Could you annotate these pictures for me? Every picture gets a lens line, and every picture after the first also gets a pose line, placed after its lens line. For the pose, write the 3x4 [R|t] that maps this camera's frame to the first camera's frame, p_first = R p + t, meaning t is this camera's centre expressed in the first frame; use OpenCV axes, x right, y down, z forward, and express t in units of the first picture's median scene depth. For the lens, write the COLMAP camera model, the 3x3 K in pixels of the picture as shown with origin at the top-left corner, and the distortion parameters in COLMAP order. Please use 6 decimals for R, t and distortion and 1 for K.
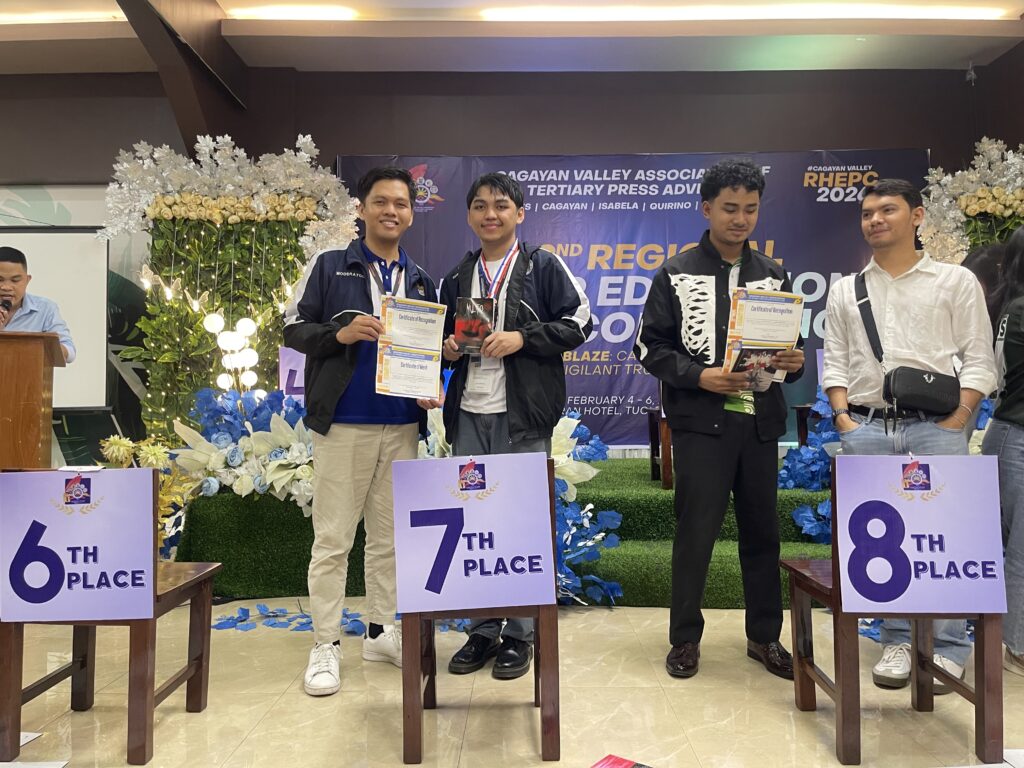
lens RADIAL K [[782.8, 0, 513.1], [0, 782.8, 376.5], [0, 0, 1]] dist [0.062279, -0.077322]
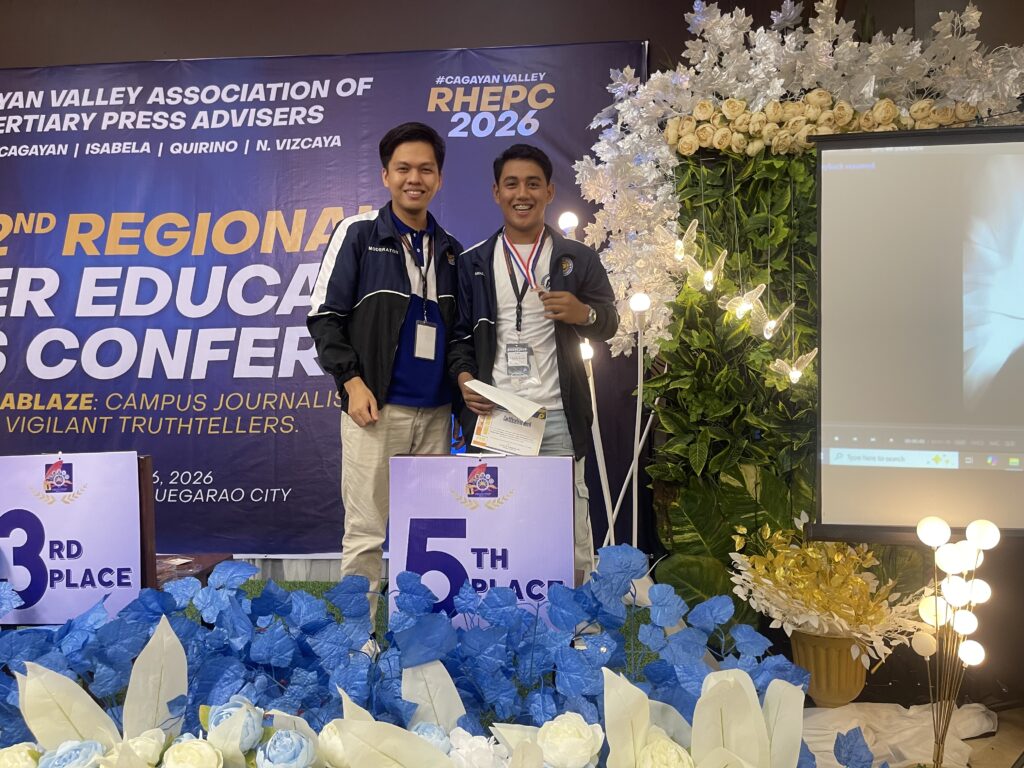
lens RADIAL K [[782.8, 0, 508.2], [0, 782.8, 387.4], [0, 0, 1]] dist [0.062279, -0.077322]
pose [[0.996235, 0.007638, -0.086360, 0.485161], [-0.004424, 0.999292, 0.037353, -0.060598], [0.086584, -0.036830, 0.995563, 0.426056]]
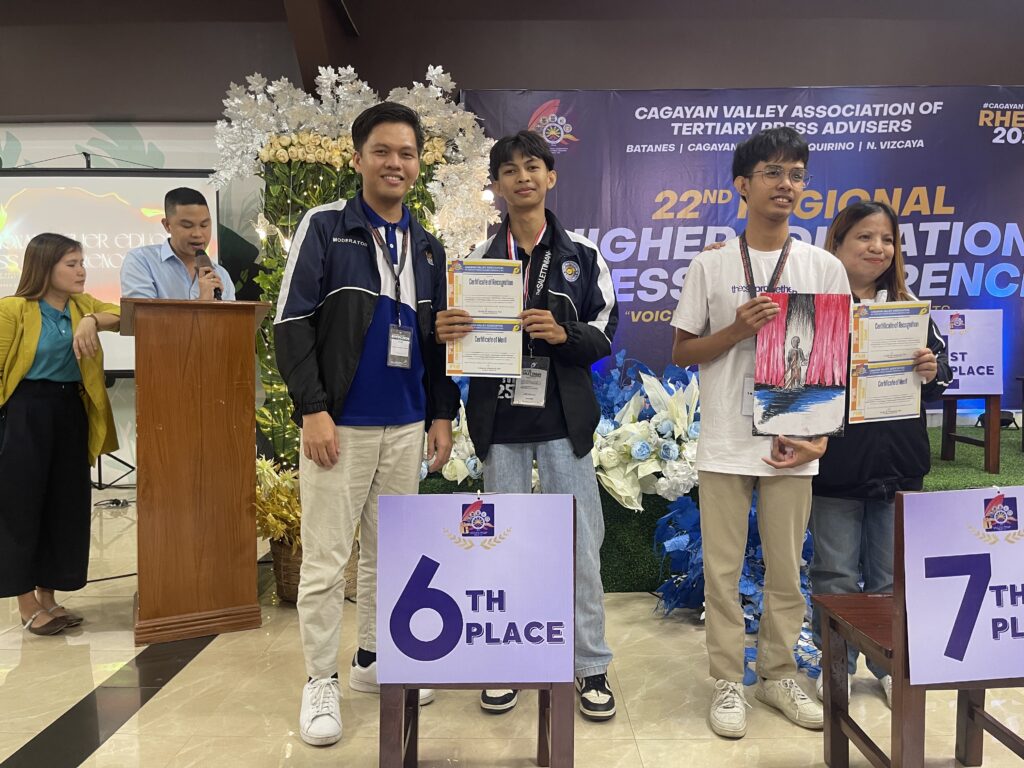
lens RADIAL K [[782.8, 0, 499.6], [0, 782.8, 387.0], [0, 0, 1]] dist [0.062279, -0.077322]
pose [[0.999955, 0.004944, -0.008079, -0.171009], [-0.004239, 0.996370, 0.085022, -0.018999], [0.008470, -0.084984, 0.996346, 0.074339]]
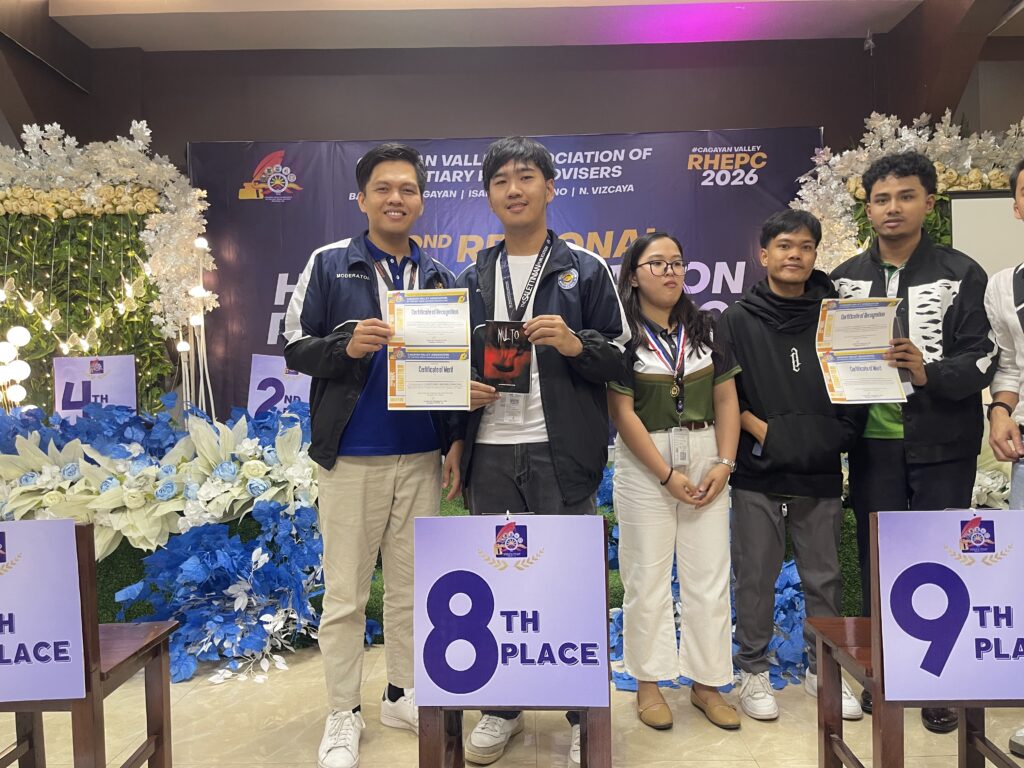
lens RADIAL K [[782.8, 0, 507.8], [0, 782.8, 389.0], [0, 0, 1]] dist [0.062279, -0.077322]
pose [[0.999886, -0.012568, -0.008418, 0.161915], [0.012890, 0.999142, 0.039369, -0.020789], [0.007916, -0.039473, 0.999189, 0.056569]]
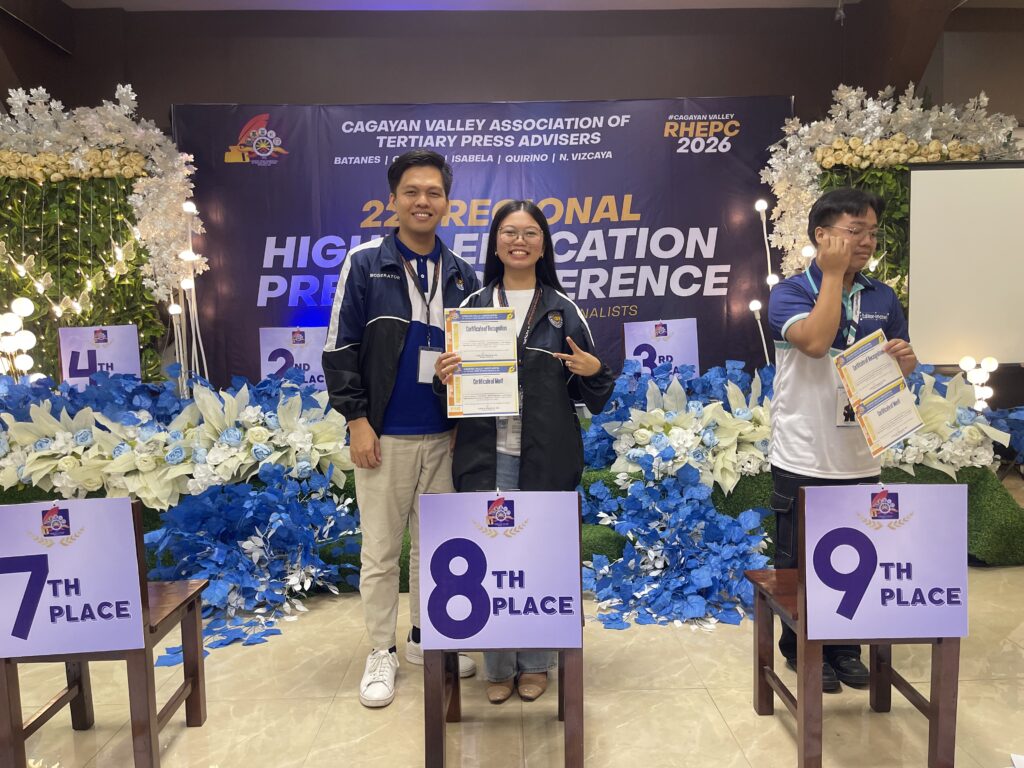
lens RADIAL K [[782.8, 0, 516.0], [0, 782.8, 388.9], [0, 0, 1]] dist [0.062279, -0.077322]
pose [[0.999528, -0.014908, 0.026853, 0.158495], [0.011865, 0.993847, 0.110127, -0.042861], [-0.028330, -0.109757, 0.993555, 0.012594]]
